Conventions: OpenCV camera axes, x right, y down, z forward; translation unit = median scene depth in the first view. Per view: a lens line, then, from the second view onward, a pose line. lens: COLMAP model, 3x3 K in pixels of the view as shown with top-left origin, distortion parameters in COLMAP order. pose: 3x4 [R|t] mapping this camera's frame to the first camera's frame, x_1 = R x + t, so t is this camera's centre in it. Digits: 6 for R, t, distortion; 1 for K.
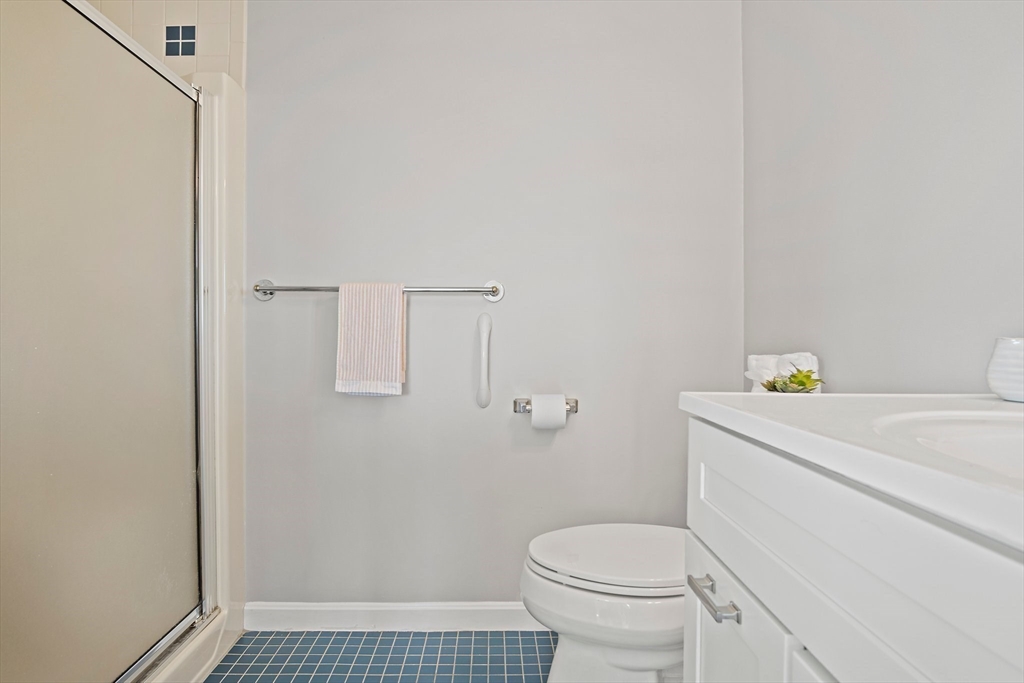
lens RADIAL K [[552.6, 0, 499.1], [0, 552.6, 343.1], [0, 0, 1]] dist [-0.018952, -0.000242]
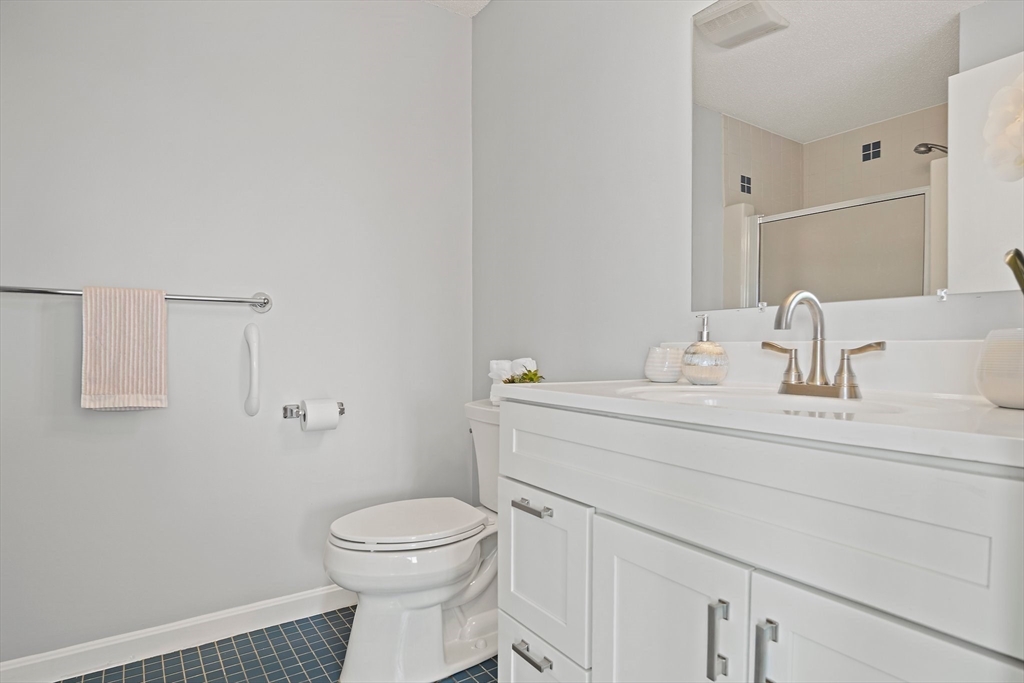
lens RADIAL K [[557.8, 0, 488.9], [0, 557.8, 369.0], [0, 0, 1]] dist [-0.002402, -0.000276]
pose [[0.841490, -0.020410, 0.539888, -0.228498], [0.005518, 0.999559, 0.029186, 0.002200], [-0.540245, -0.021581, 0.841231, -0.116827]]
